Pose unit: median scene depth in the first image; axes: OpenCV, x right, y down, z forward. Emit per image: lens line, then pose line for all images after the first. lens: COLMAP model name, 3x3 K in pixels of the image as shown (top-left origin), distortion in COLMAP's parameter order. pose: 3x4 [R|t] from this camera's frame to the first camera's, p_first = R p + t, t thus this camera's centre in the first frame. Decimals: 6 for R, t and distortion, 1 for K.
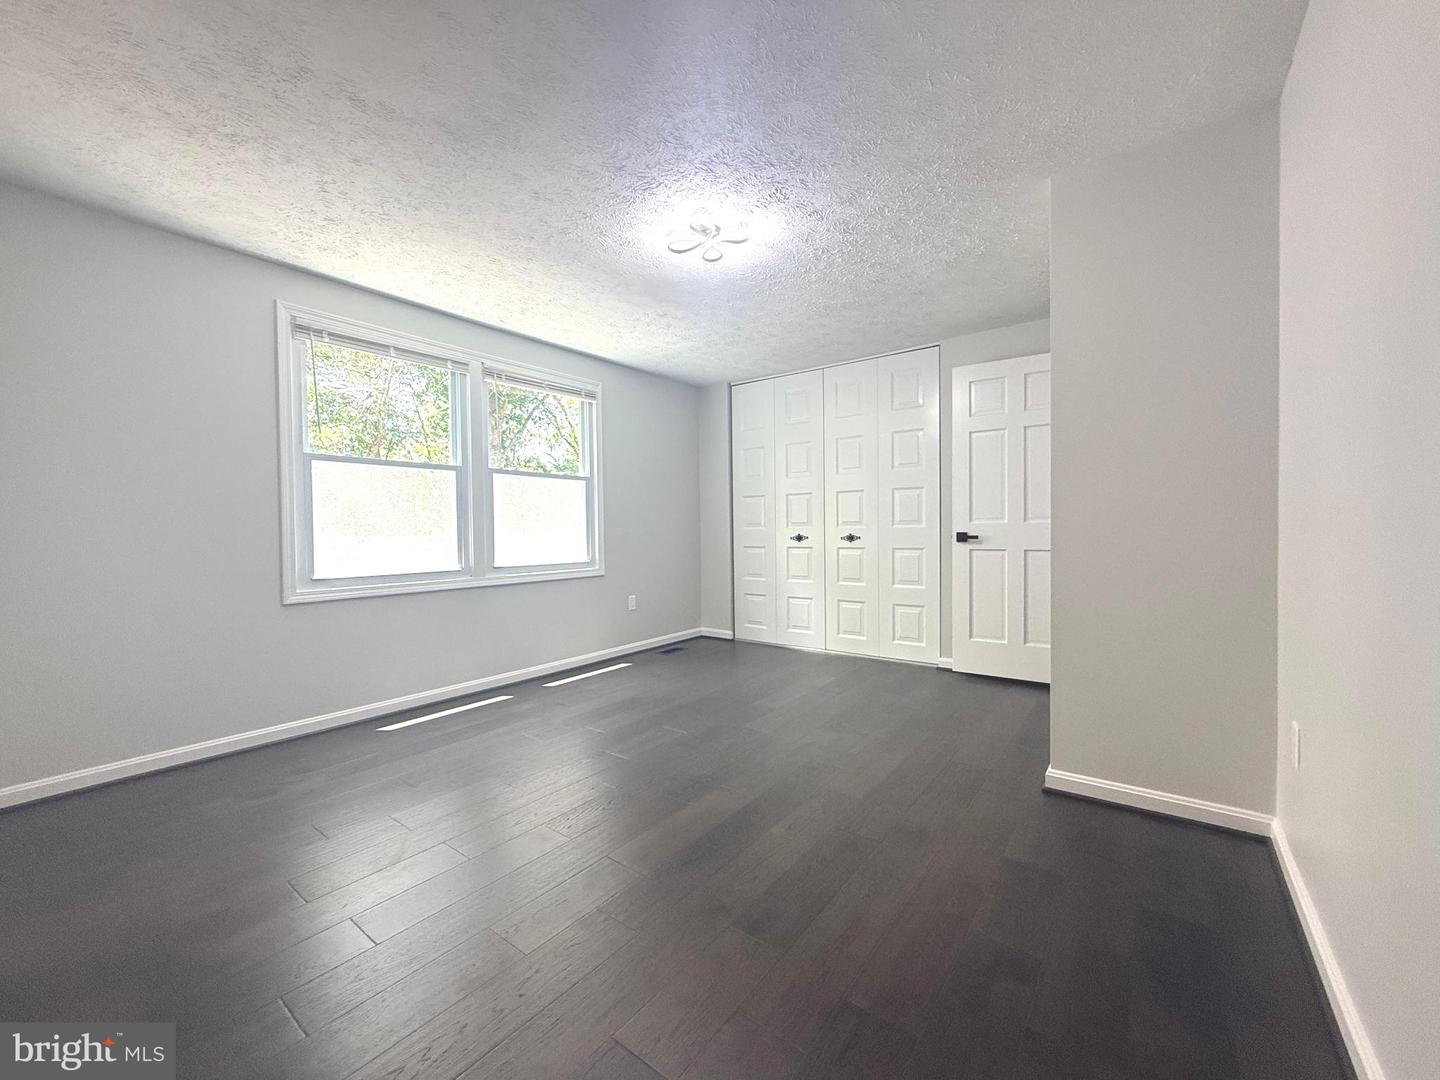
lens RADIAL K [[578.9, 0, 720.0], [0, 578.9, 540.0], [0, 0, 1]] dist [0.002648, 0.000385]
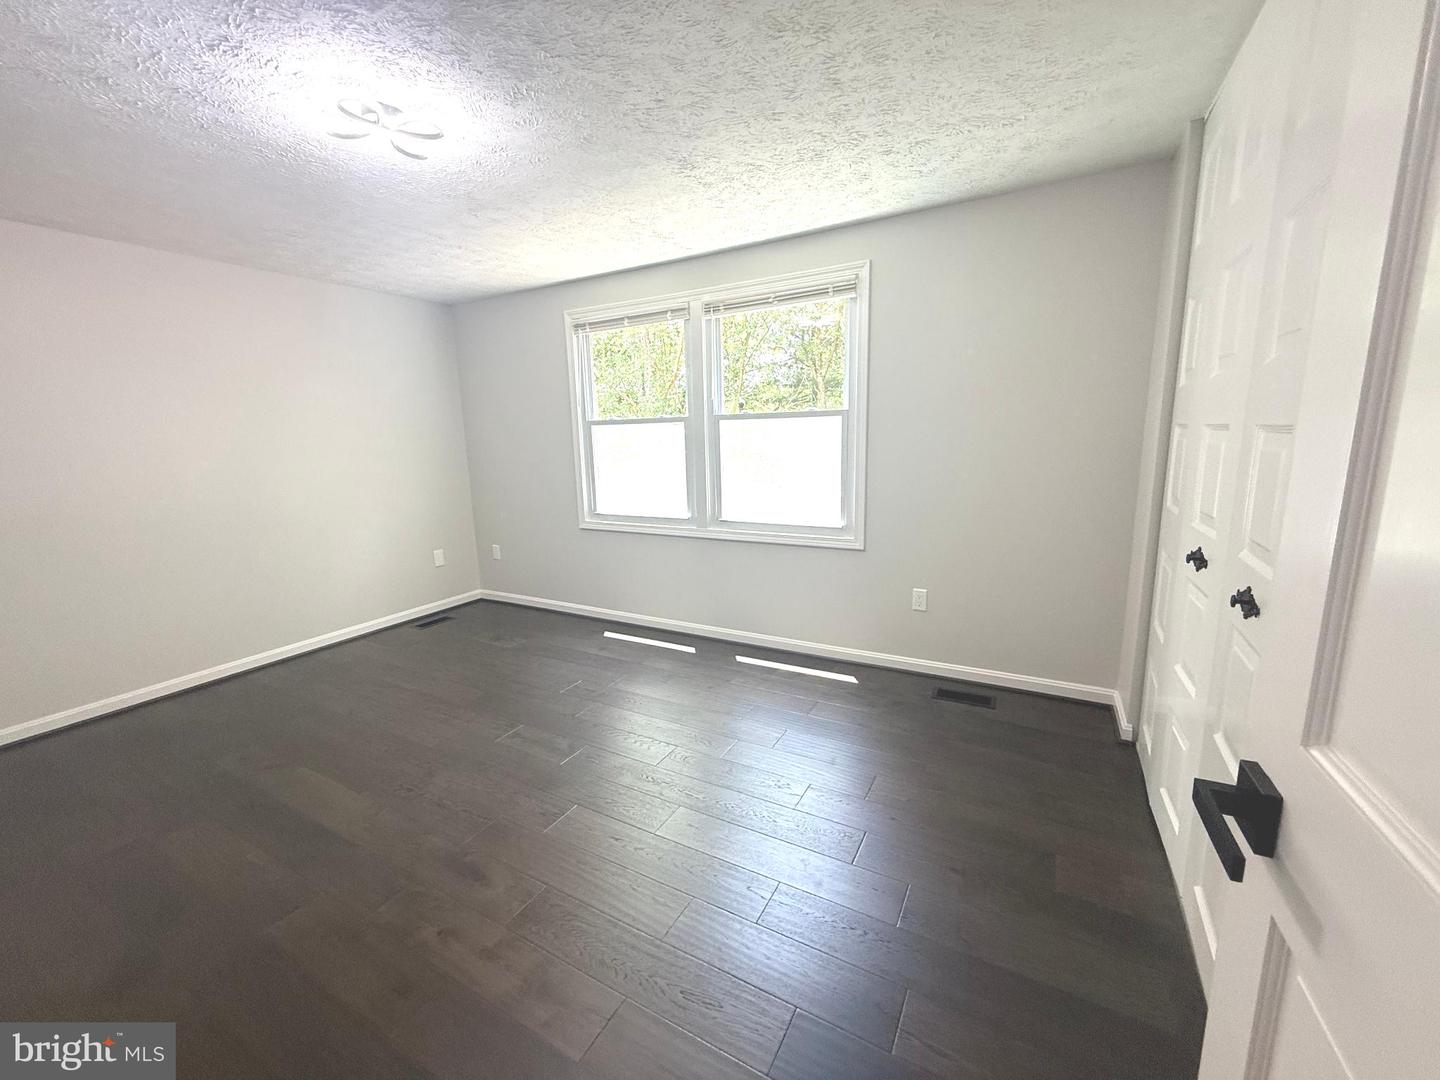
lens RADIAL K [[567.1, 0, 722.2], [0, 567.1, 571.5], [0, 0, 1]] dist [0.000701, 0.000051]
pose [[0.145133, 0.176996, -0.973452, 0.567042], [-0.034756, 0.984174, 0.173763, -0.034164], [0.988802, 0.008615, 0.148987, 0.900808]]
